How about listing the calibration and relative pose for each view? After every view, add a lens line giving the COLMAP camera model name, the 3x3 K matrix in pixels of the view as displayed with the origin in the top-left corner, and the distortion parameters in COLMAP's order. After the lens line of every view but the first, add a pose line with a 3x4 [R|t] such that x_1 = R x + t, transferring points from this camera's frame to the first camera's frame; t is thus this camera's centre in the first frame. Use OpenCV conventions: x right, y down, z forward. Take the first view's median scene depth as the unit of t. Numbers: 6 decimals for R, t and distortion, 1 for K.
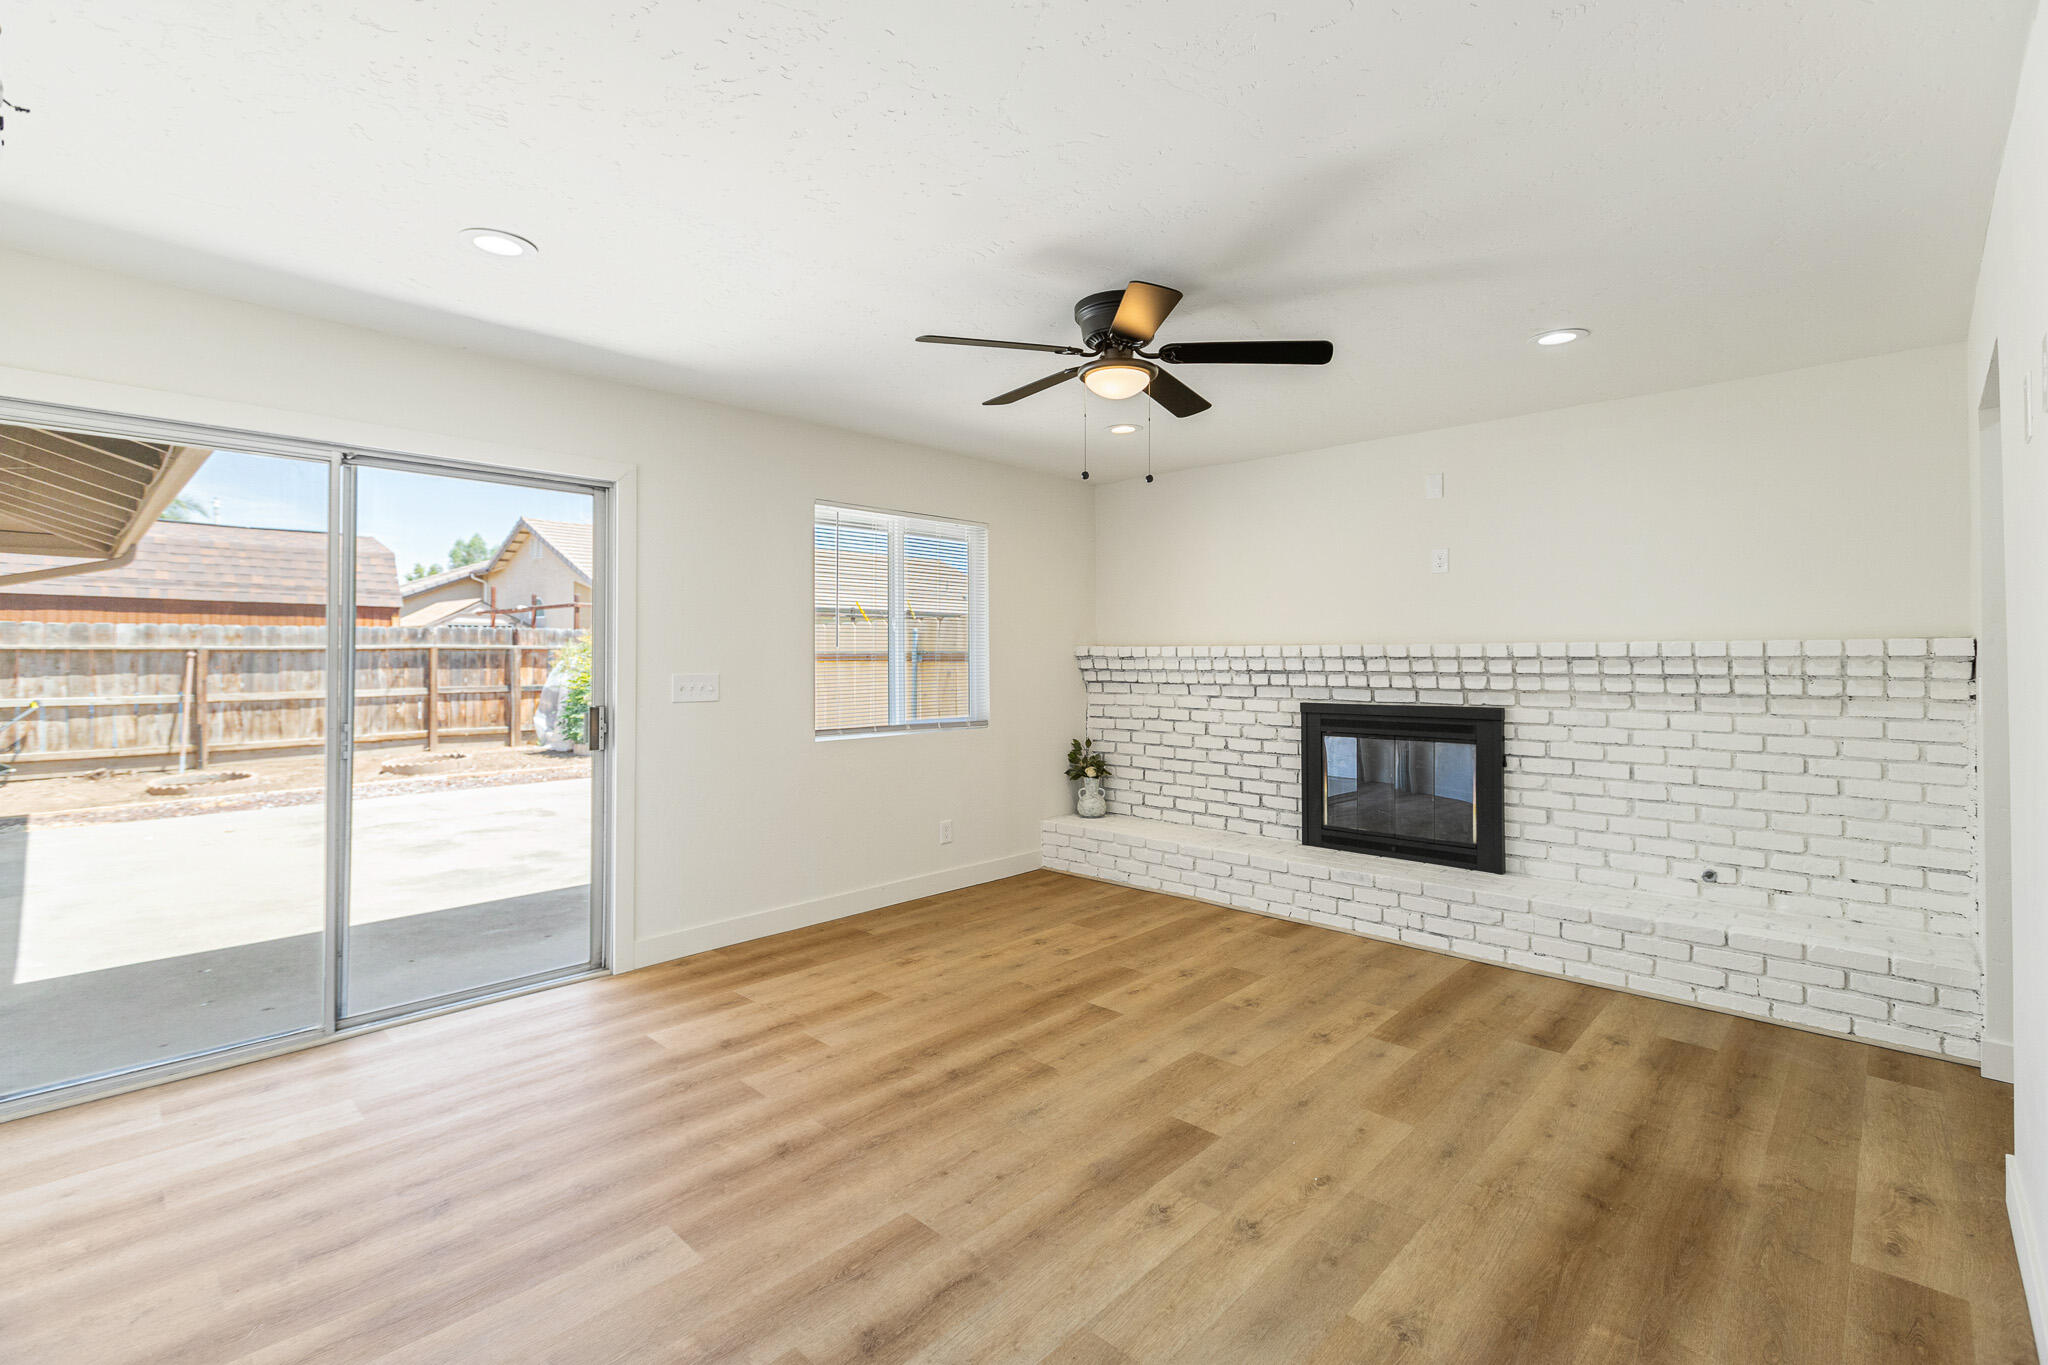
lens RADIAL K [[923.6, 0, 1033.8], [0, 923.6, 654.6], [0, 0, 1]] dist [-0.003485, 0.000352]
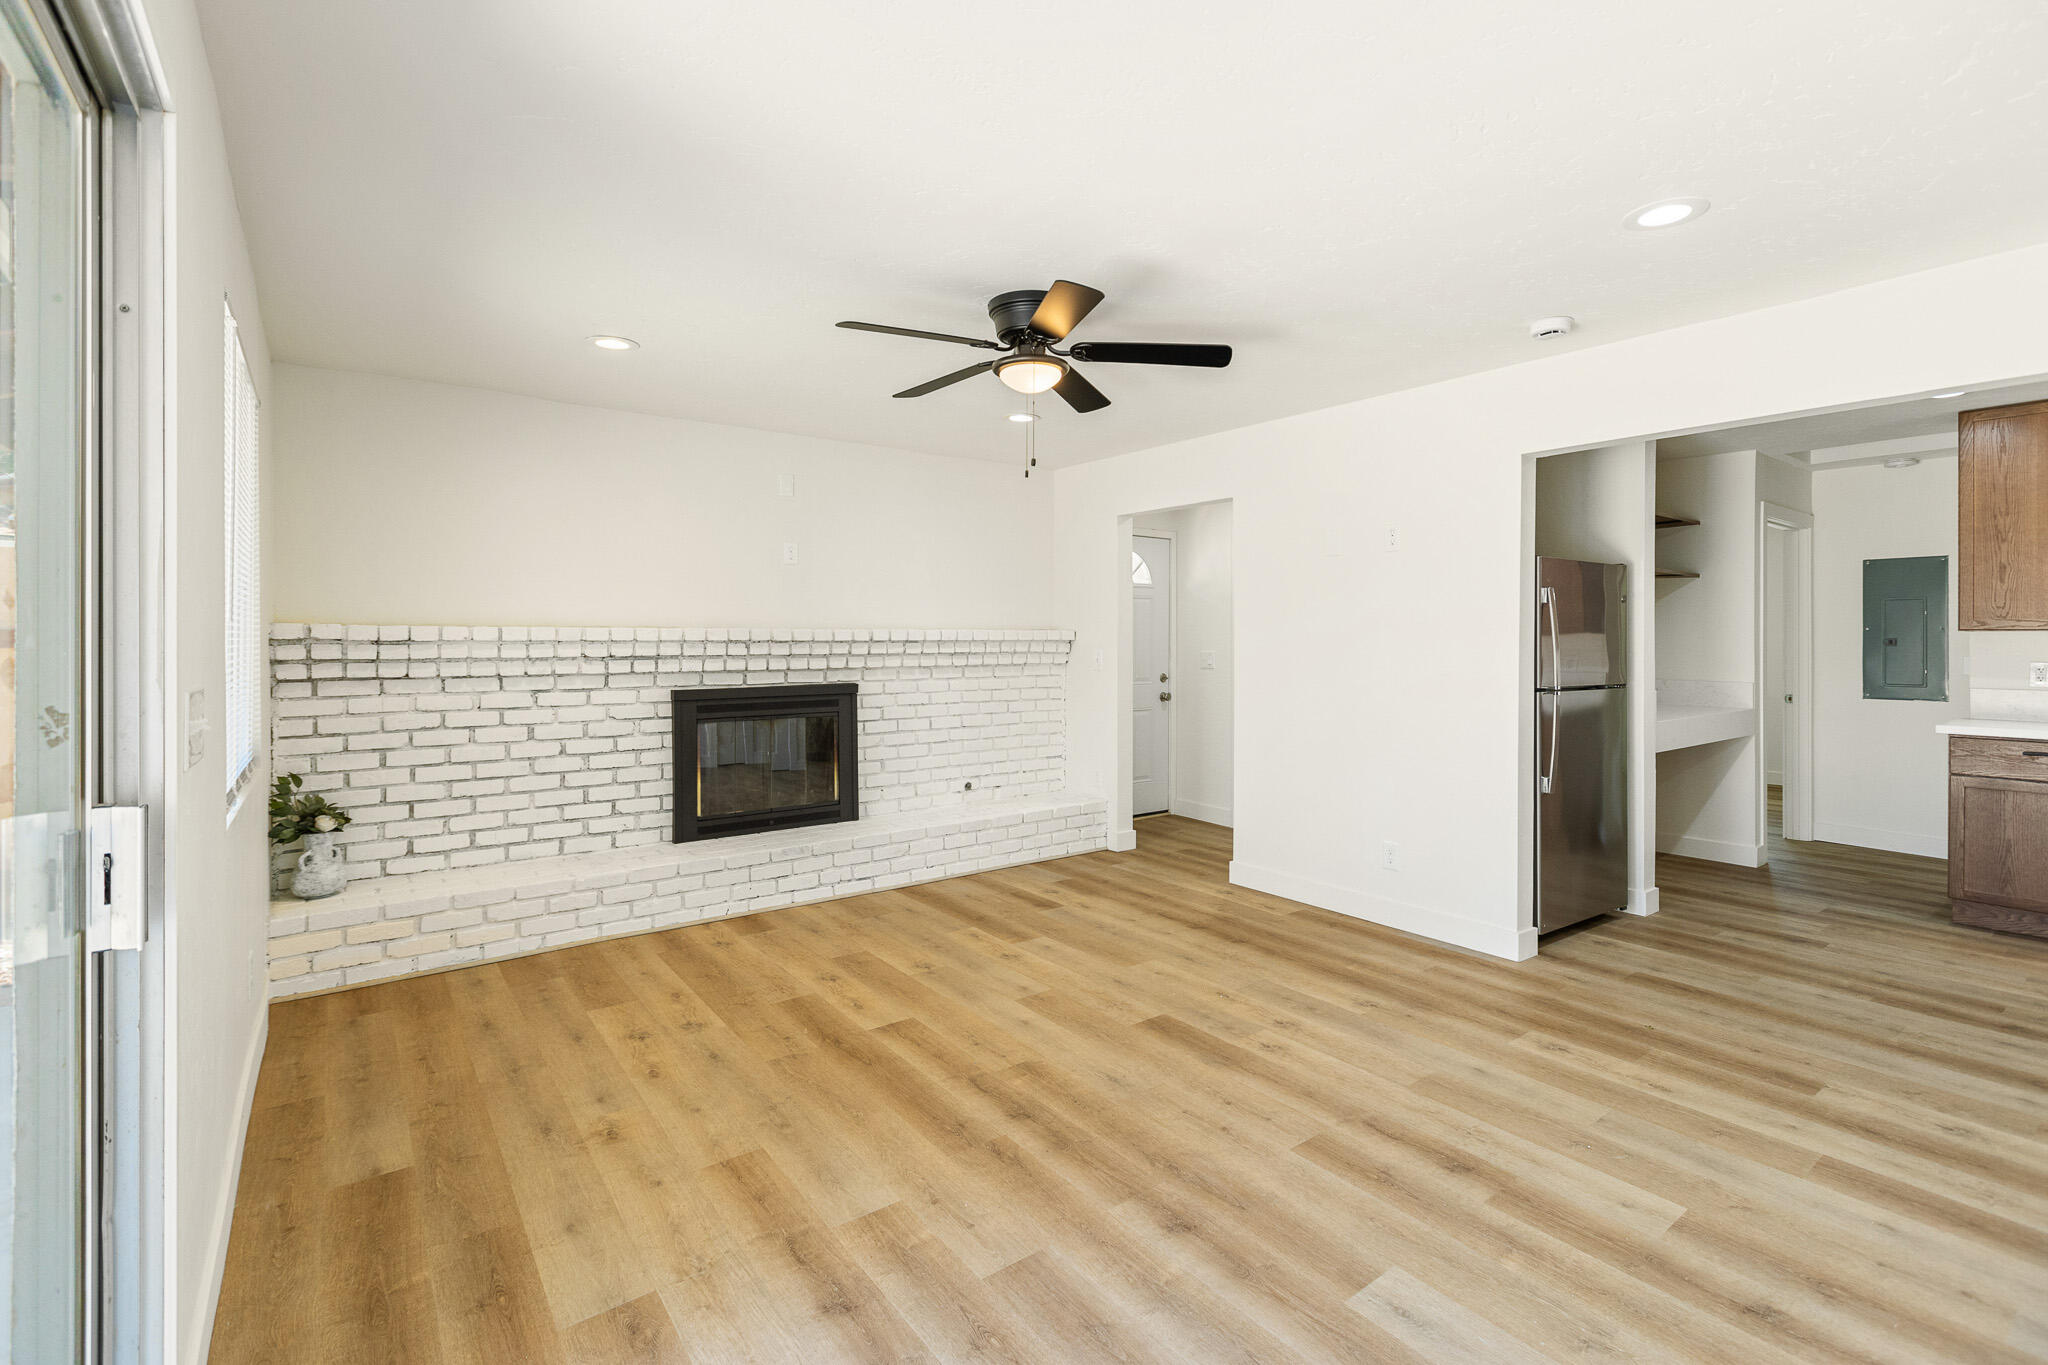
lens RADIAL K [[923.6, 0, 1026.5], [0, 923.6, 637.8], [0, 0, 1]] dist [-0.003485, 0.000352]
pose [[0.165132, 0.003328, 0.986266, -0.690123], [-0.002721, 0.999992, -0.002919, 0.001546], [-0.986268, -0.002201, 0.165140, 0.613491]]
